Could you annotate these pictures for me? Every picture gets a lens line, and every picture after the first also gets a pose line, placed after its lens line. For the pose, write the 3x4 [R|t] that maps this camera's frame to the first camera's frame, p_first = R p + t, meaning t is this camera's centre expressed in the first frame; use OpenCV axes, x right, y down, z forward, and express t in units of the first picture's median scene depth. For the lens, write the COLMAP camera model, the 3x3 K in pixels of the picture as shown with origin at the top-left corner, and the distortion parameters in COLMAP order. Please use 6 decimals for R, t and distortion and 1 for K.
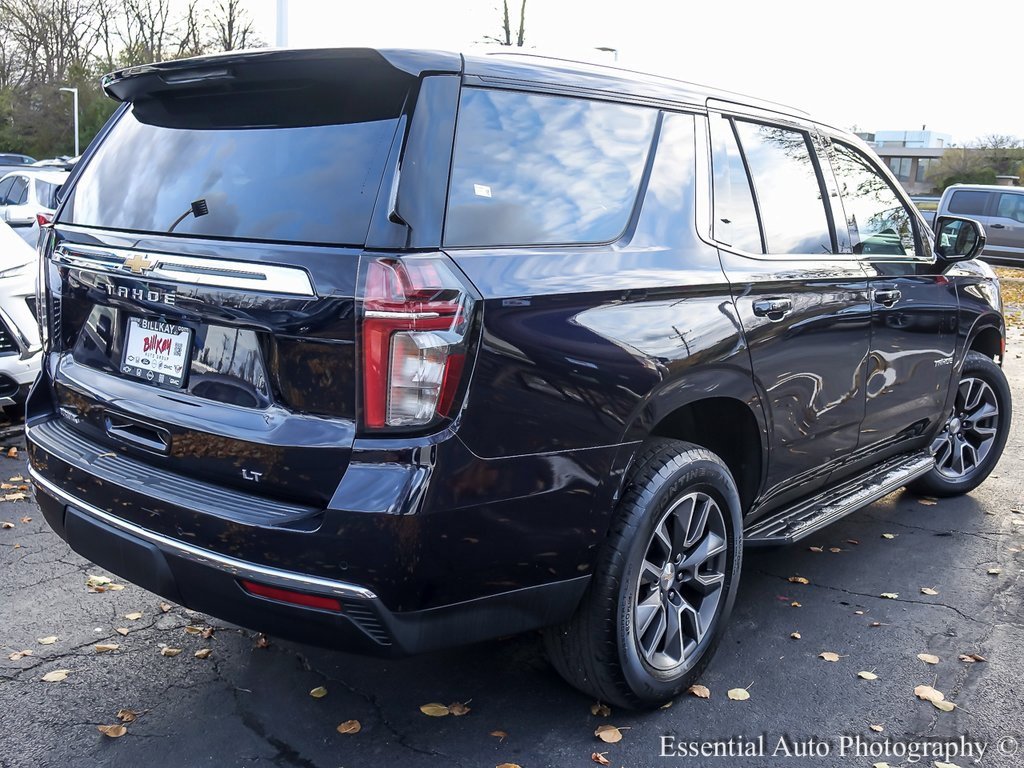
lens RADIAL K [[1065.7, 0, 478.5], [0, 1065.7, 383.8], [0, 0, 1]] dist [-0.007180, 0.000000]
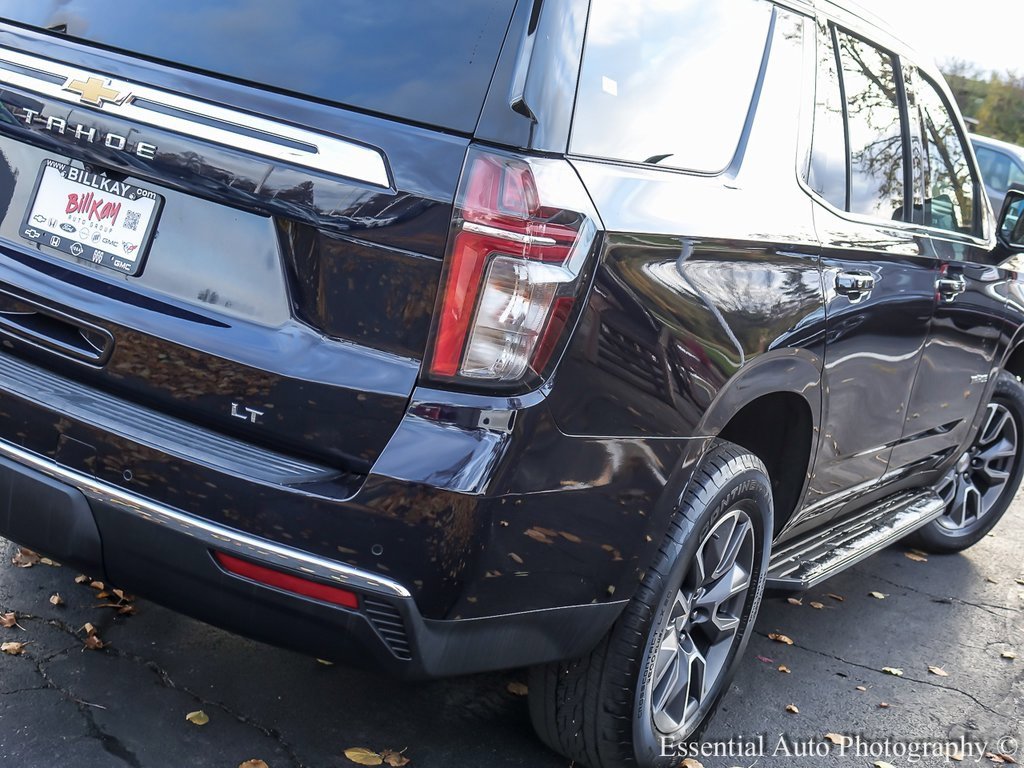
lens RADIAL K [[1644.6, 0, 479.8], [0, 1644.6, 387.3], [0, 0, 1]] dist [0.005066, 0.000000]
pose [[0.964128, 0.143280, 0.223444, -0.275709], [-0.153471, 0.987732, 0.028834, 0.009917], [-0.216571, -0.062092, 0.974290, -0.119158]]
